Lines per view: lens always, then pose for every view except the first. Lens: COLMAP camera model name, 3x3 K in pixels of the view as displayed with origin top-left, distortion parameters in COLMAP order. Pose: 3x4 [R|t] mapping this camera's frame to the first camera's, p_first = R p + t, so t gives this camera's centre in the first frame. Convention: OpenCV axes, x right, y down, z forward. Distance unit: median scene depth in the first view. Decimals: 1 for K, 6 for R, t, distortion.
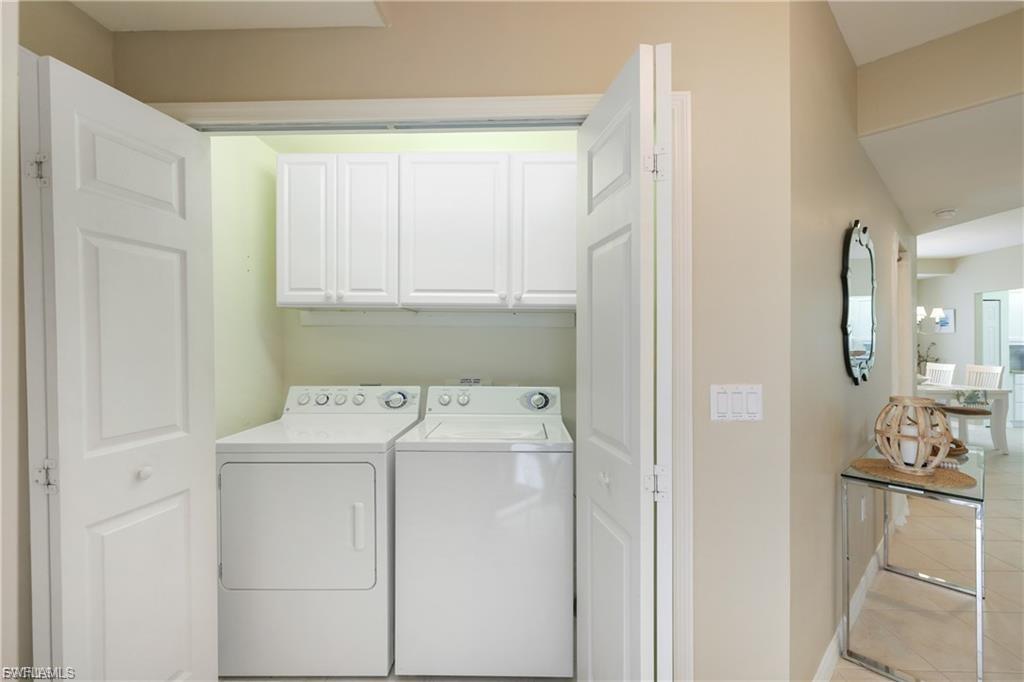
lens RADIAL K [[432.2, 0, 514.3], [0, 432.2, 337.7], [0, 0, 1]] dist [-0.001669, 0.000034]
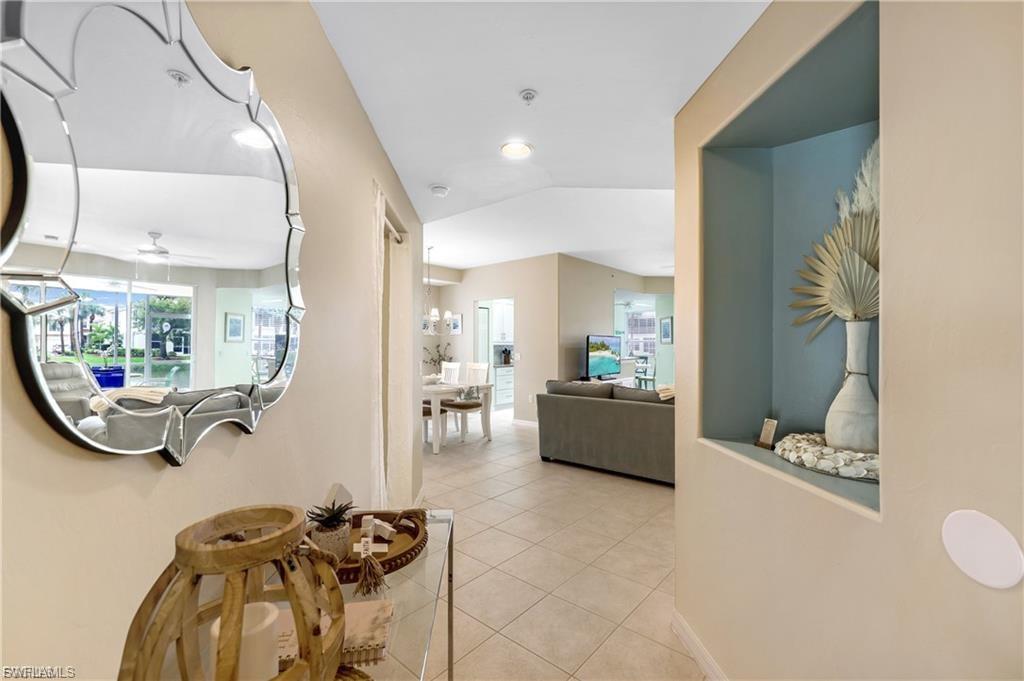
lens RADIAL K [[432.2, 0, 513.3], [0, 432.2, 340.0], [0, 0, 1]] dist [-0.001669, 0.000034]
pose [[0.626849, 0.003559, 0.779133, 0.261083], [-0.004795, 0.999988, -0.000709, 0.003592], [-0.779126, -0.003292, 0.626858, 0.214389]]
